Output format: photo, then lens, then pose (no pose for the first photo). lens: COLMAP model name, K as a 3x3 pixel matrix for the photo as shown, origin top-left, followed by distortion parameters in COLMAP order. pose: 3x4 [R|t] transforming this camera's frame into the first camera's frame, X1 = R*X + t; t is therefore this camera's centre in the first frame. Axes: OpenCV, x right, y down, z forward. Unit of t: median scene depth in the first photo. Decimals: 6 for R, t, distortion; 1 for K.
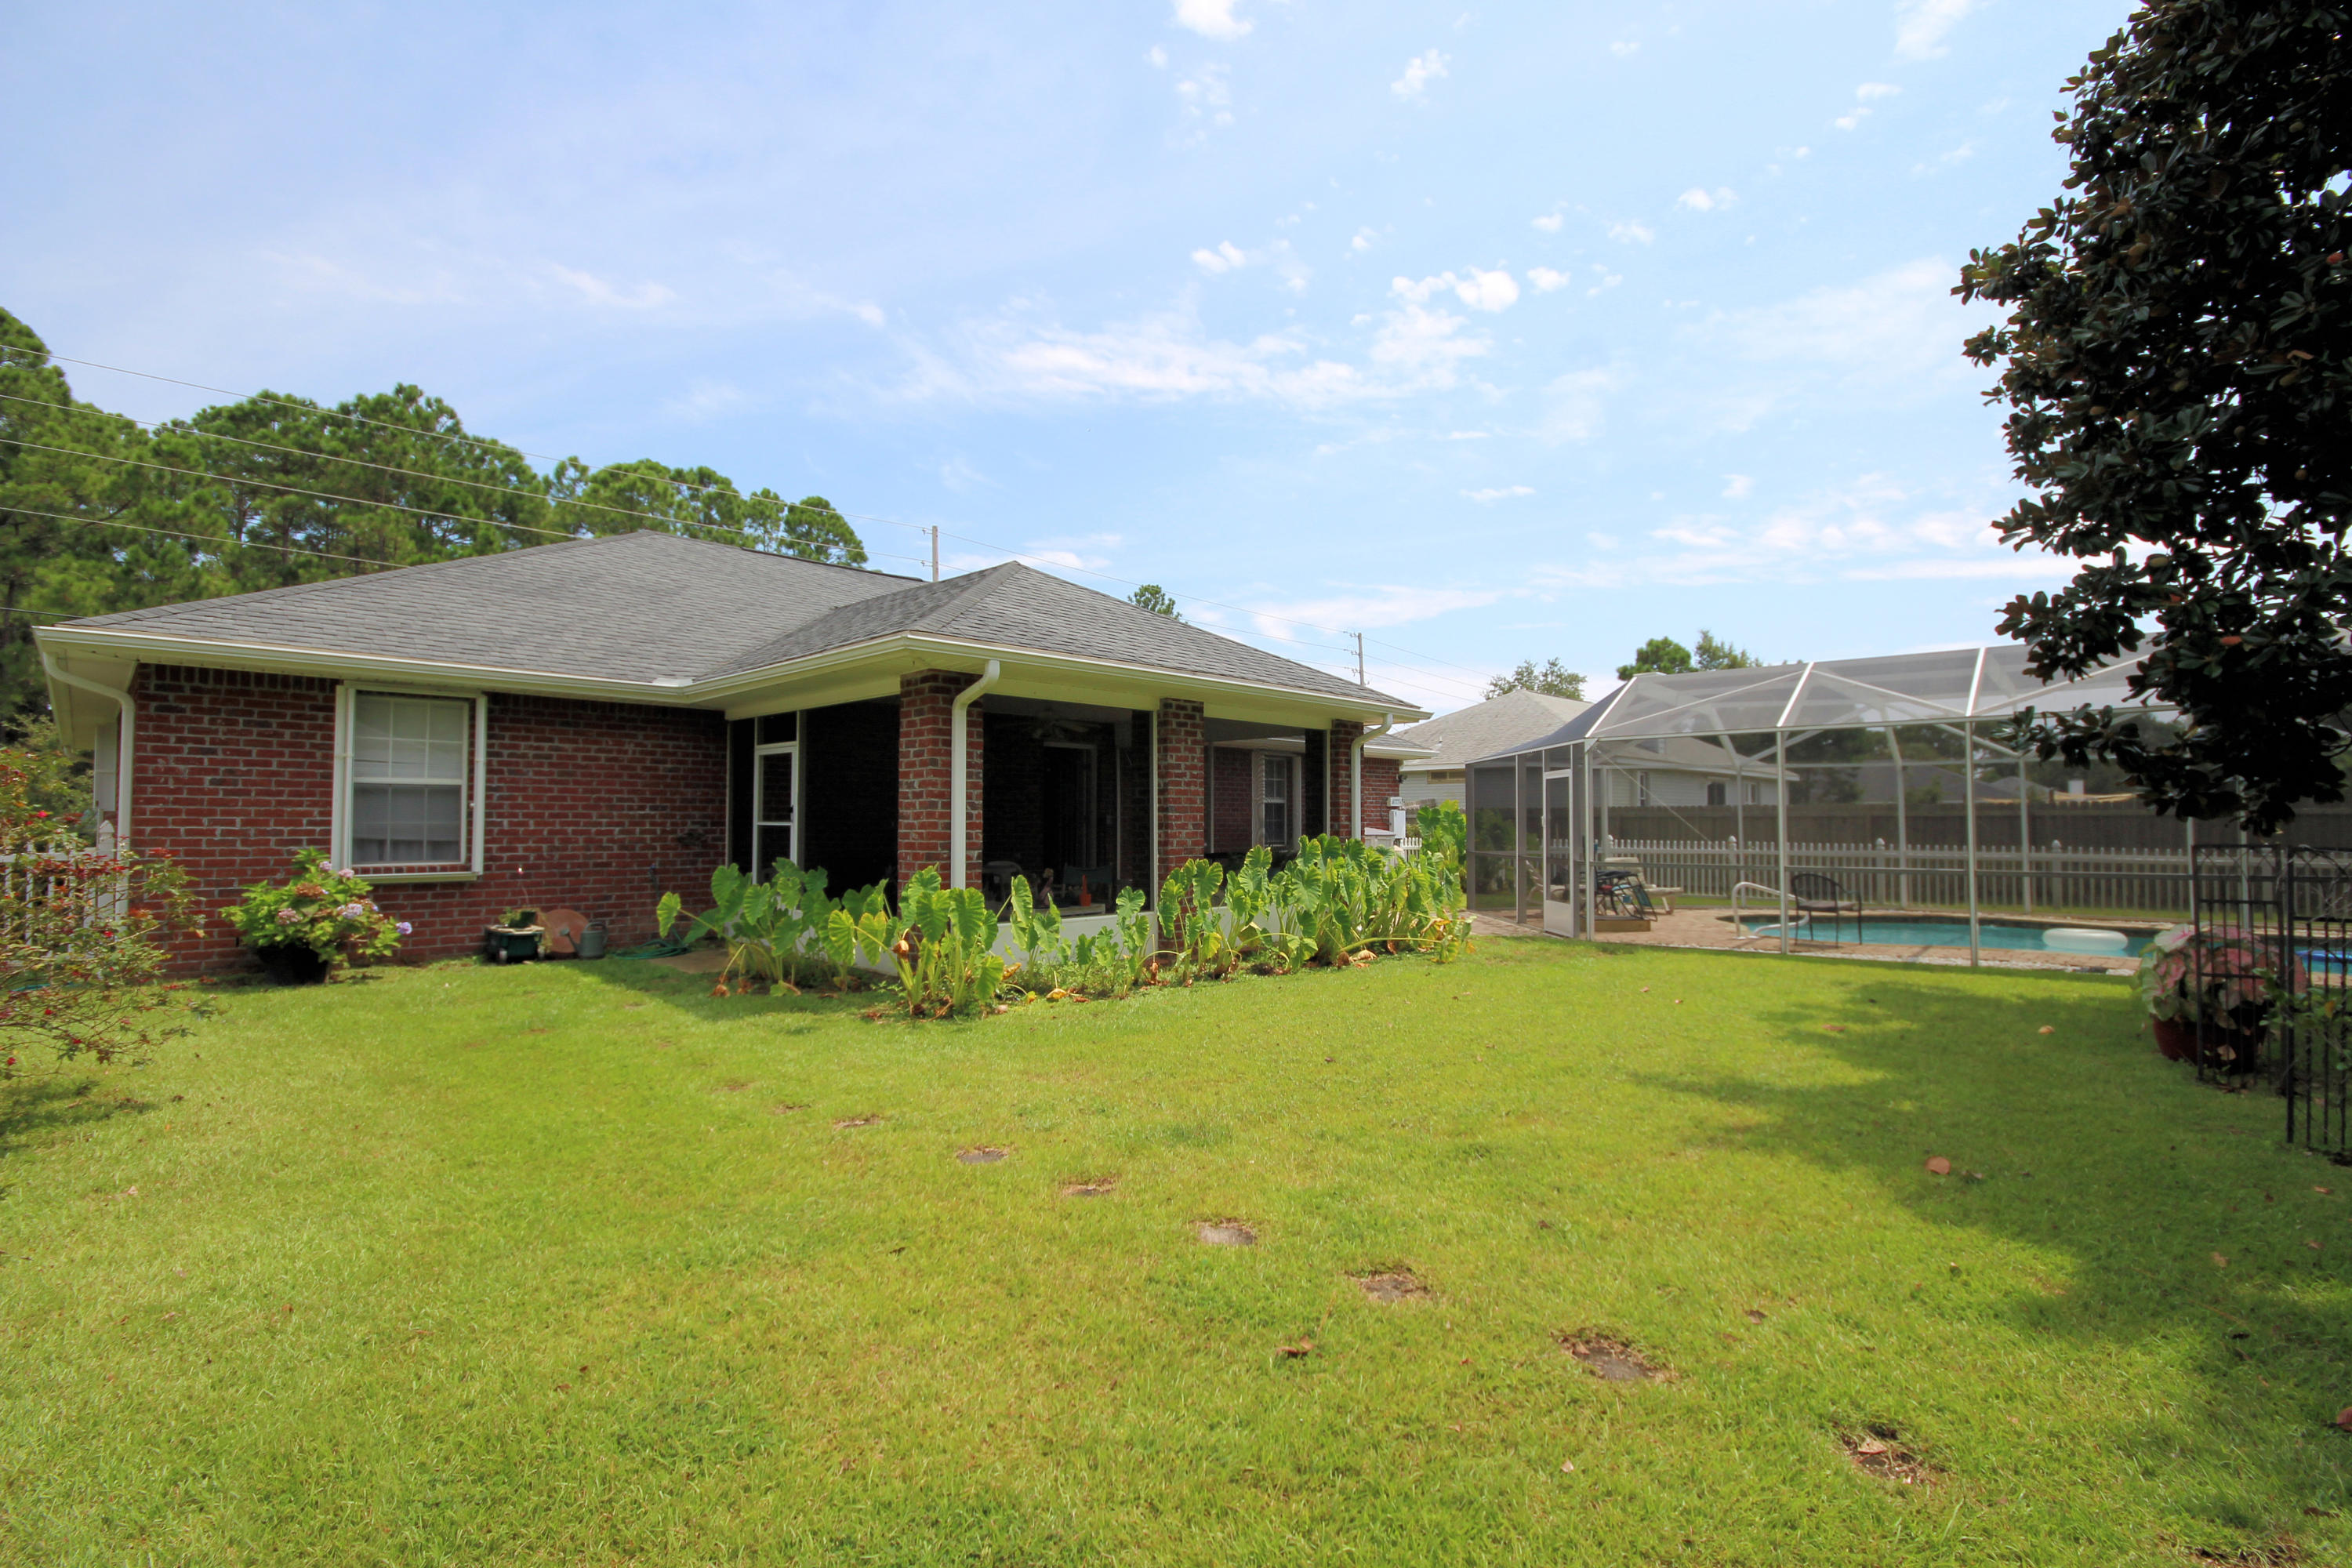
lens RADIAL K [[1086.0, 0, 1202.9], [0, 1086.0, 782.1], [0, 0, 1]] dist [0.014235, -0.016558]
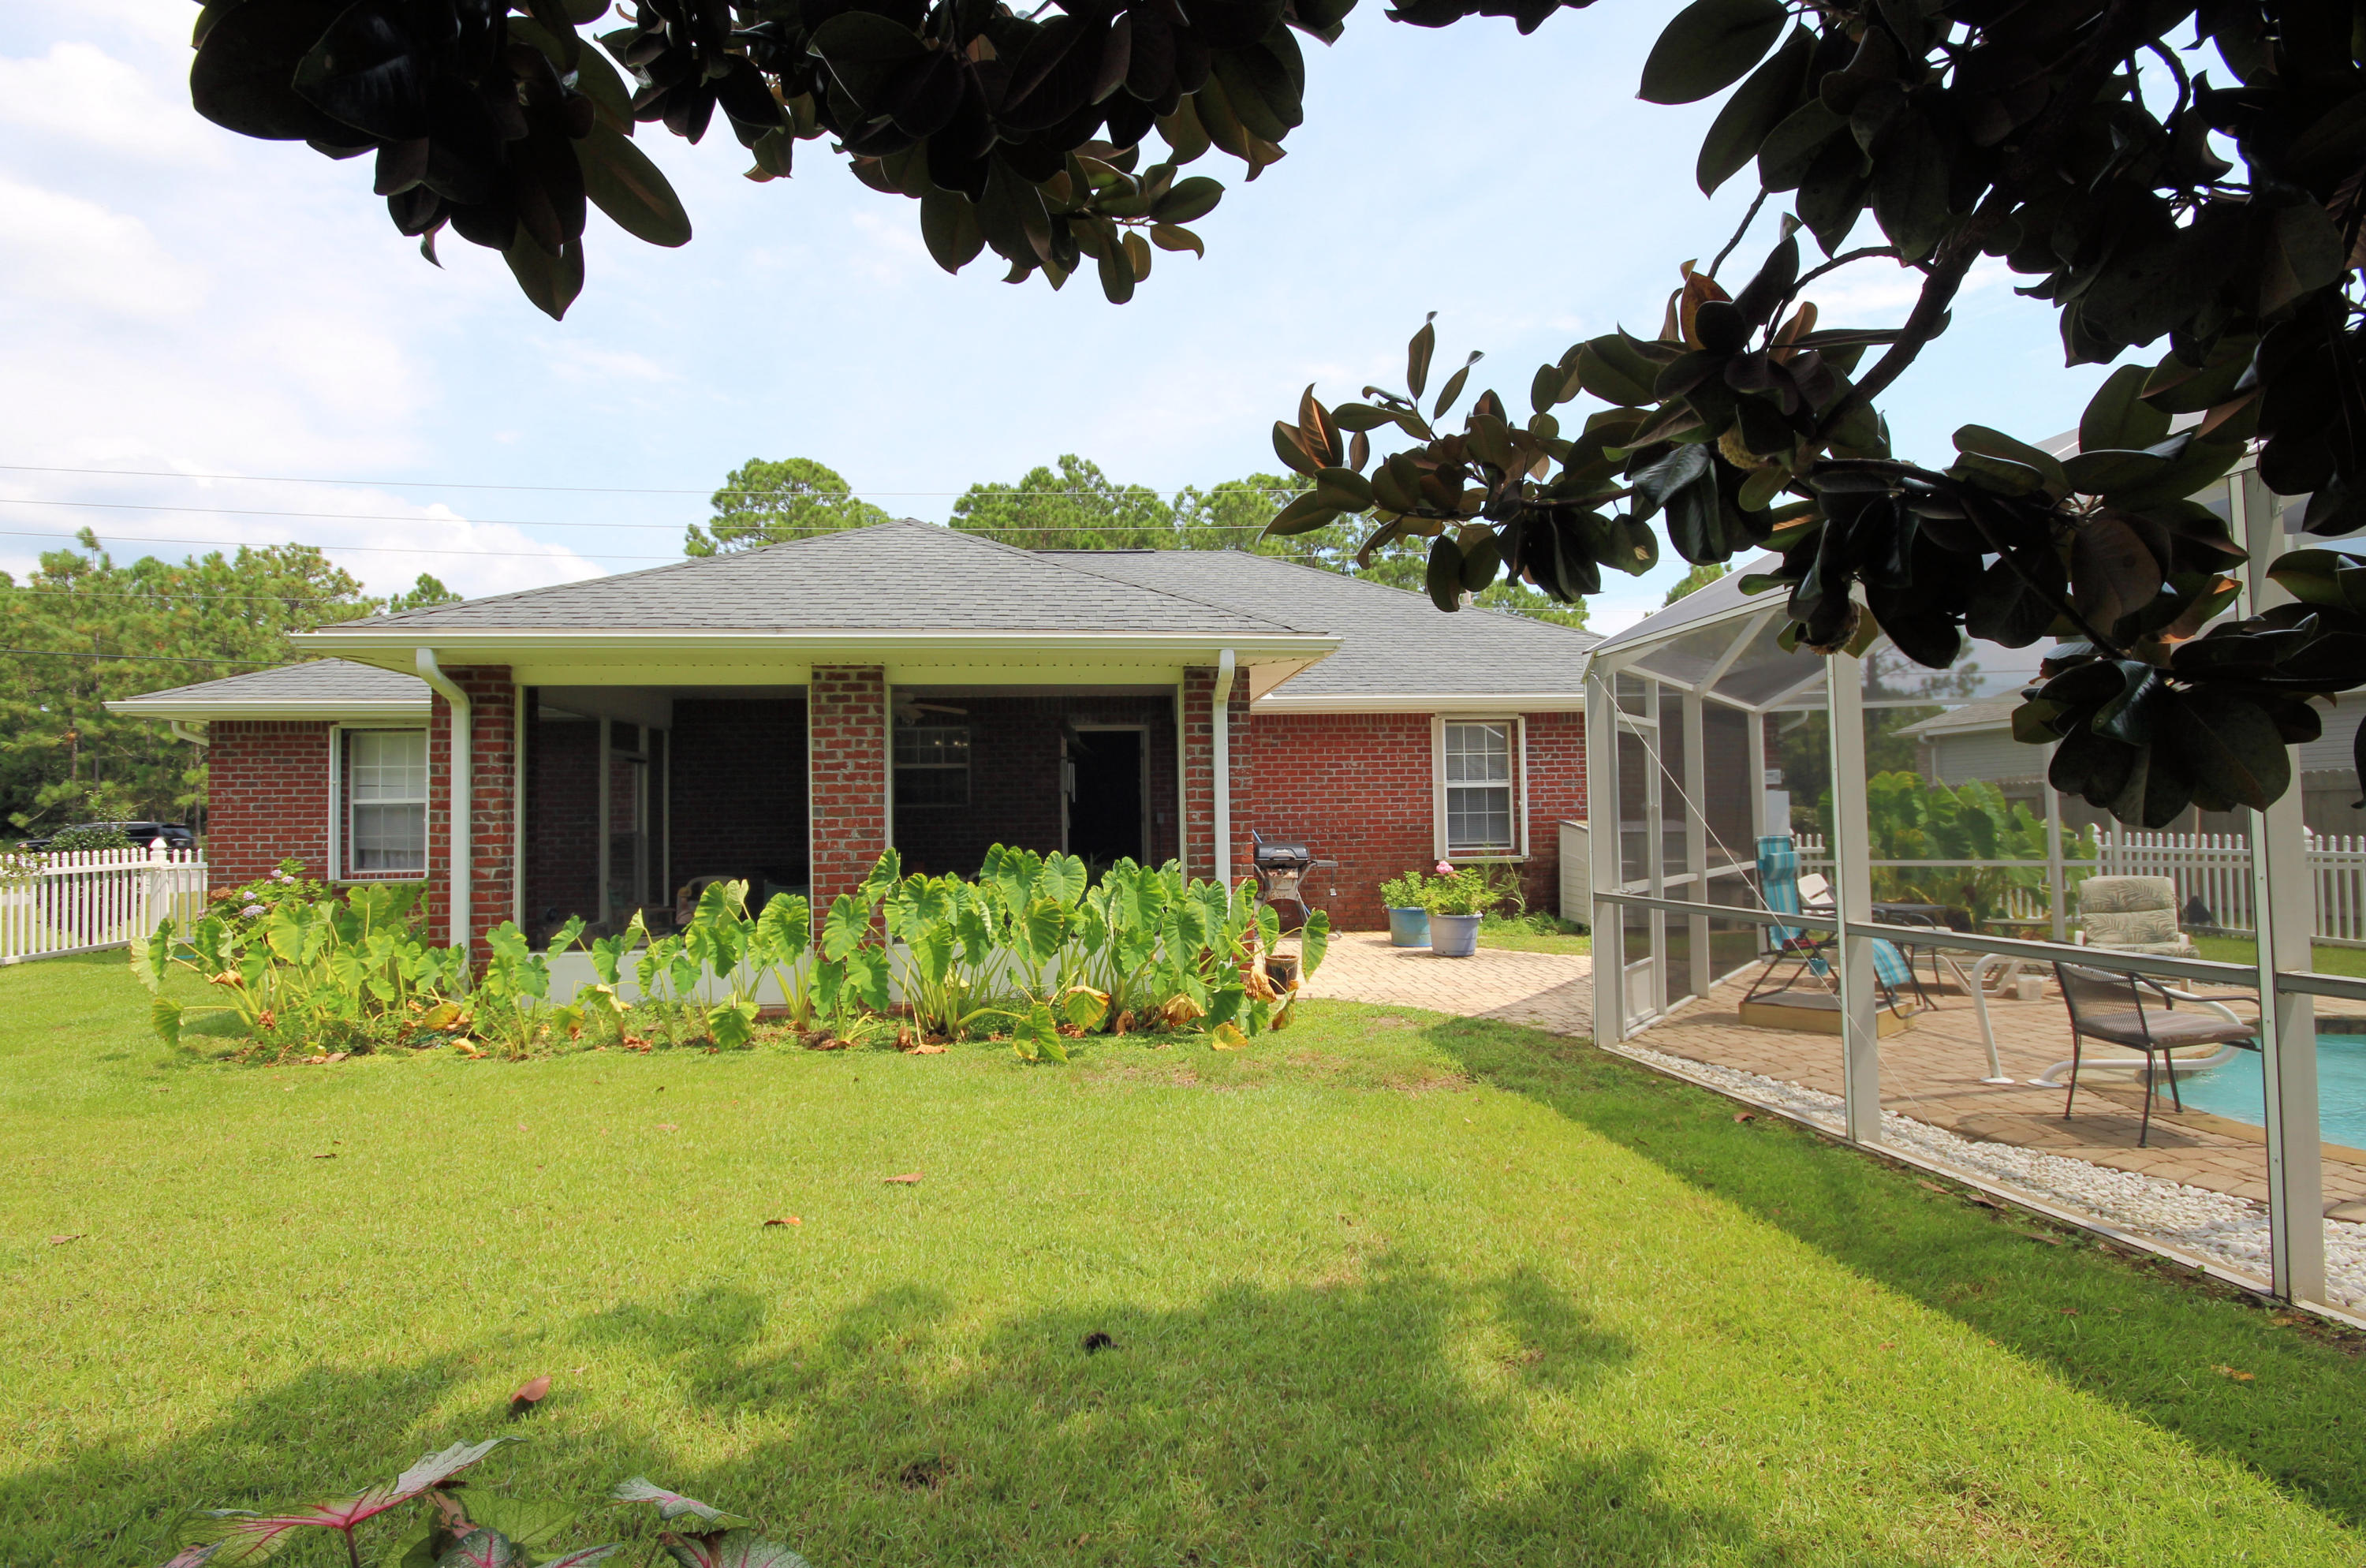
lens RADIAL K [[1103.8, 0, 1214.4], [0, 1103.8, 783.4], [0, 0, 1]] dist [-0.003384, -0.006236]
pose [[0.784430, -0.033917, -0.619290, 0.735115], [0.045759, 0.998947, 0.003251, 0.017539], [0.618527, -0.030888, 0.785156, 0.614093]]
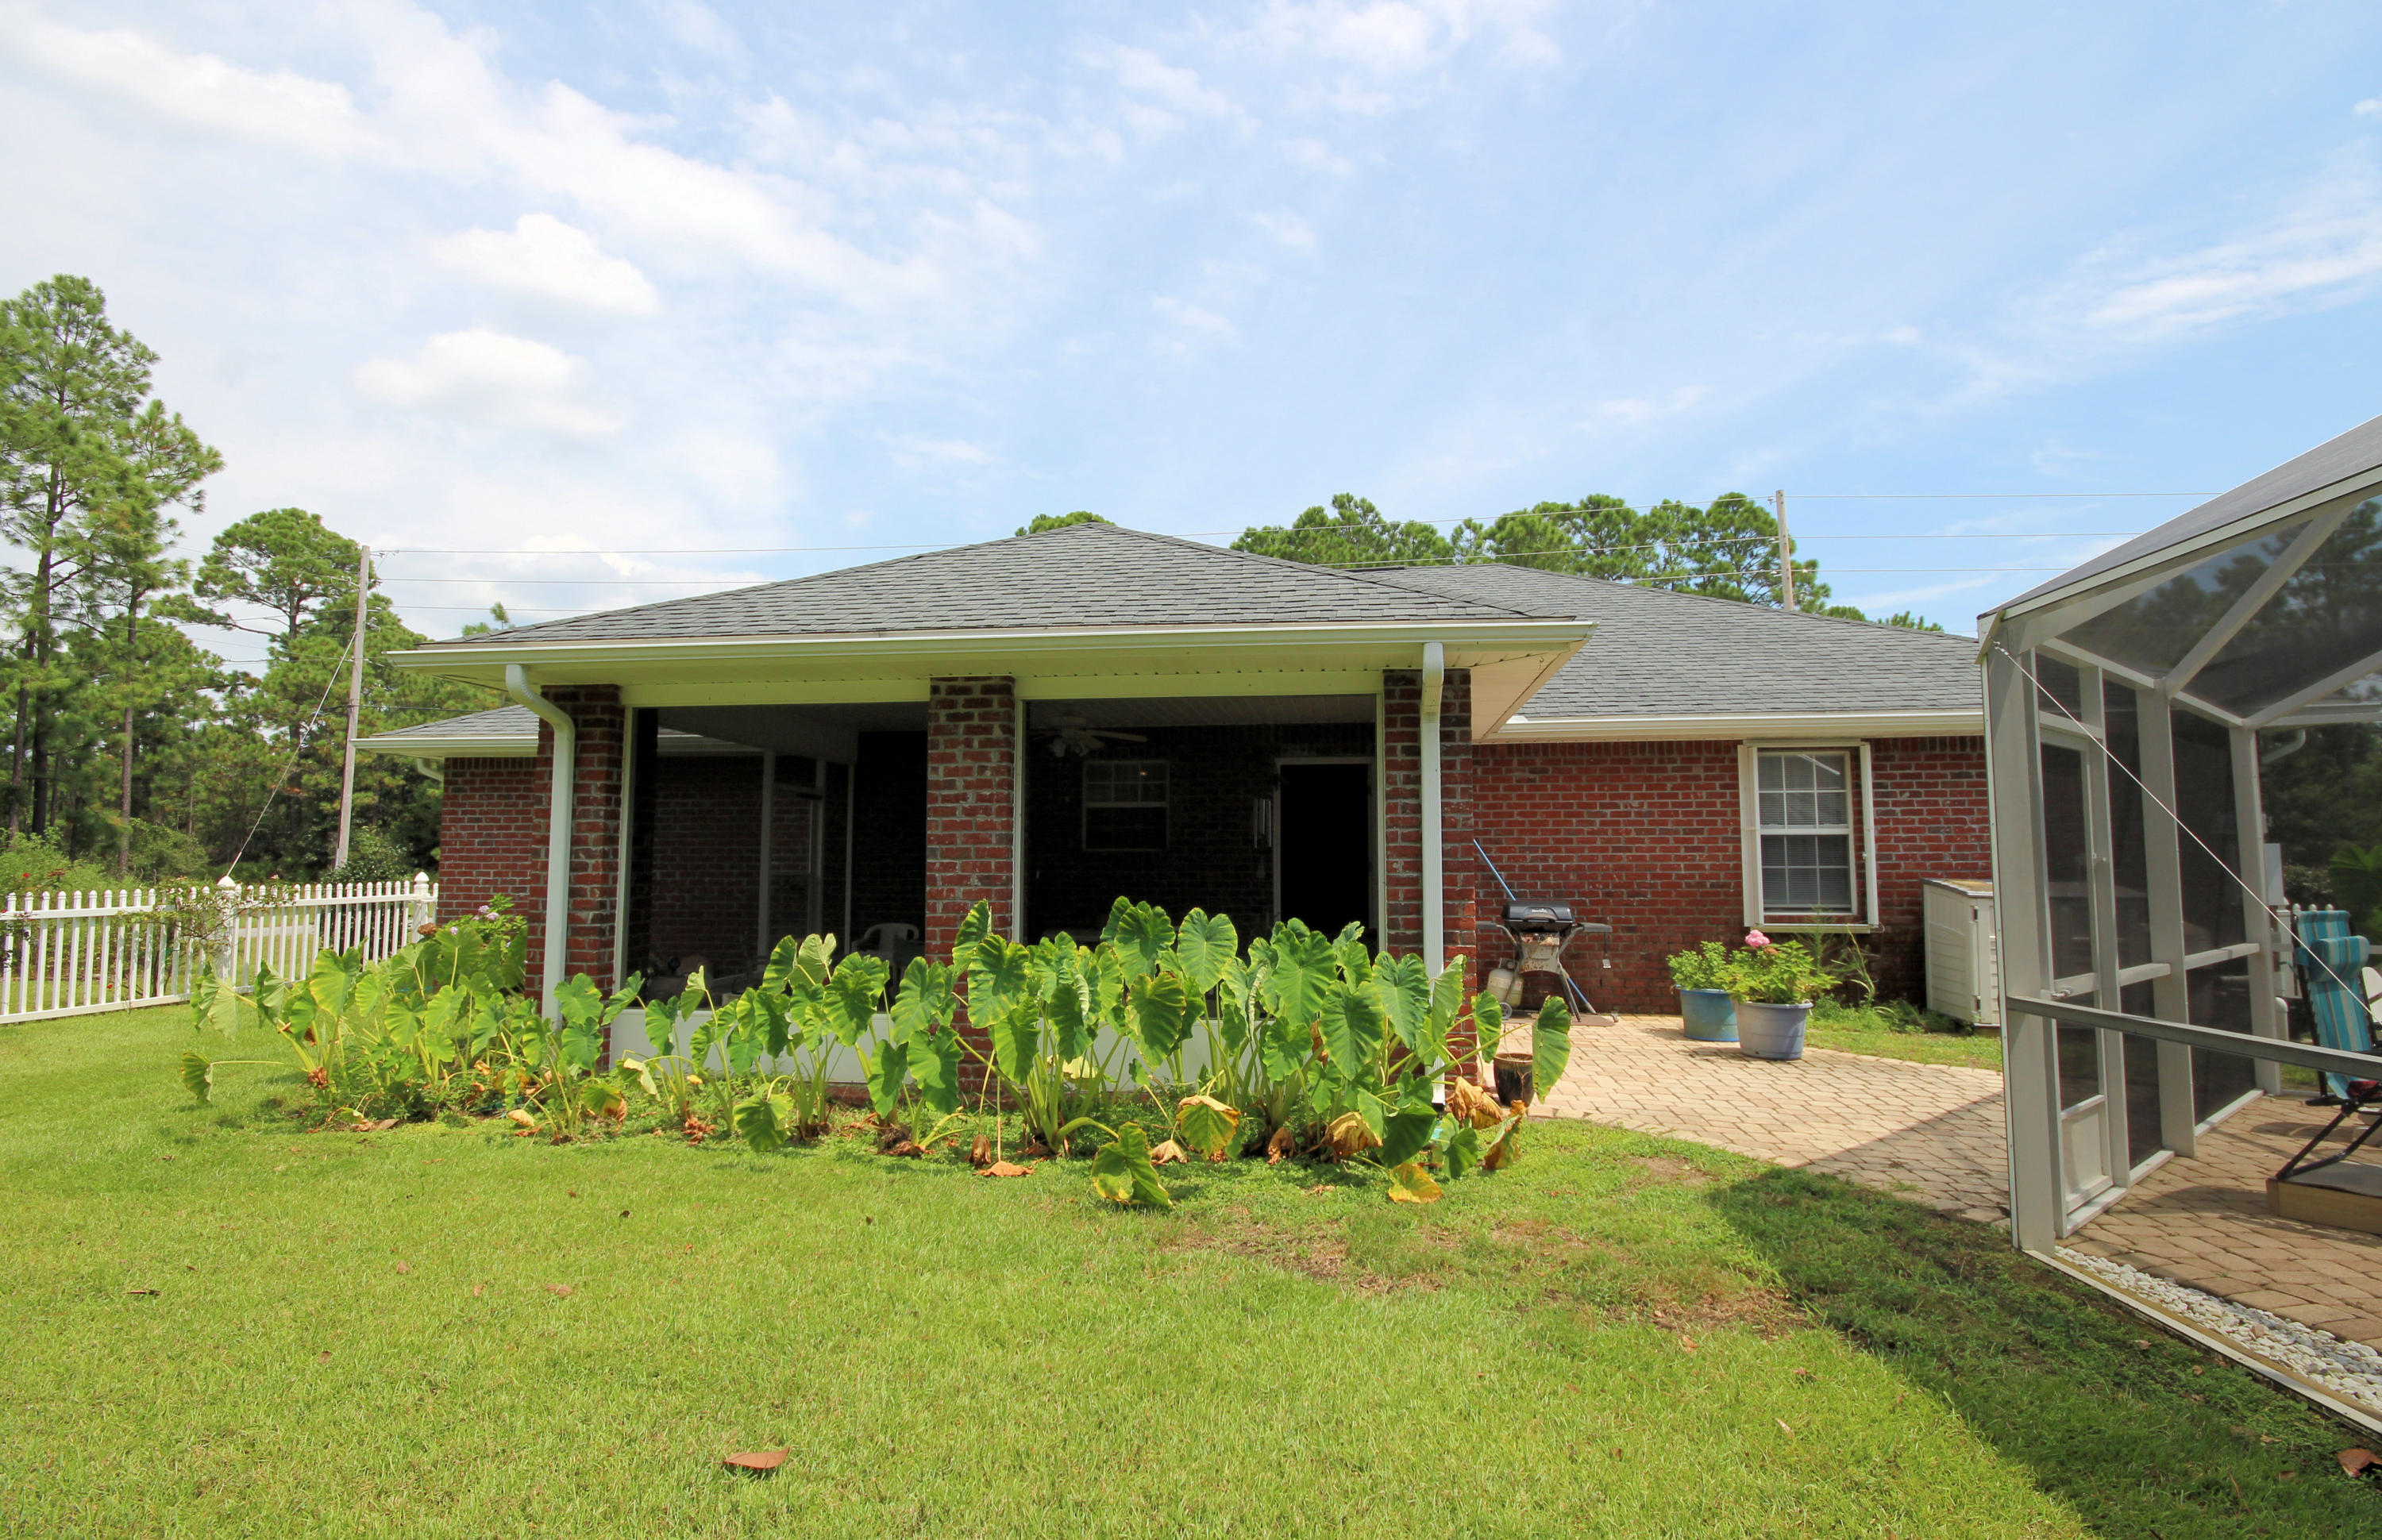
lens RADIAL K [[1114.9, 0, 1228.2], [0, 1114.9, 784.3], [0, 0, 1]] dist [0.001049, -0.000385]
pose [[0.611802, -0.061987, -0.788579, 0.649896], [0.037244, 0.998077, -0.049559, 0.026793], [0.790134, 0.000951, 0.612934, 0.803689]]
